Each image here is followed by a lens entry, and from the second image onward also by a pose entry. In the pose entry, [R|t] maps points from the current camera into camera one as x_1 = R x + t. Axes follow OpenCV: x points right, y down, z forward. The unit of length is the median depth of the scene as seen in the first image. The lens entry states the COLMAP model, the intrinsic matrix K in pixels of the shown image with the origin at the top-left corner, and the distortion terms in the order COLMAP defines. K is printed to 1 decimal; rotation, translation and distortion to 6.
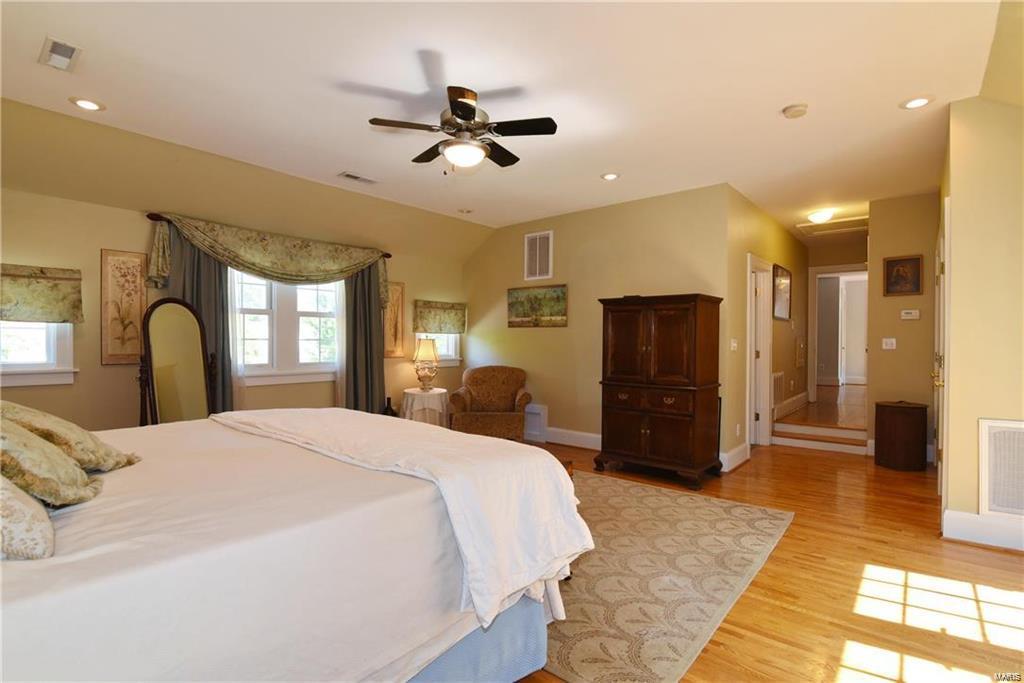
lens RADIAL K [[489.6, 0, 511.1], [0, 489.6, 343.0], [0, 0, 1]] dist [-0.014251, 0.000373]
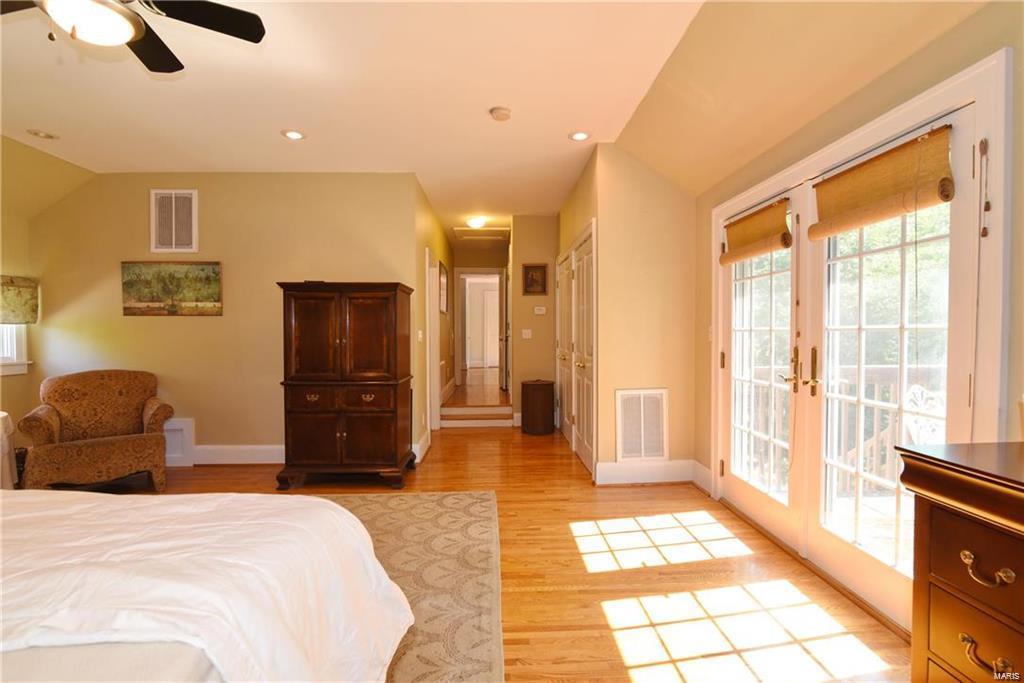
lens RADIAL K [[473.7, 0, 511.1], [0, 473.7, 344.2], [0, 0, 1]] dist [-0.017882, -0.000040]
pose [[0.737191, -0.022364, 0.675314, -0.064983], [0.009777, 0.999701, 0.022434, 0.000249], [-0.675614, -0.009936, 0.737189, 0.142259]]
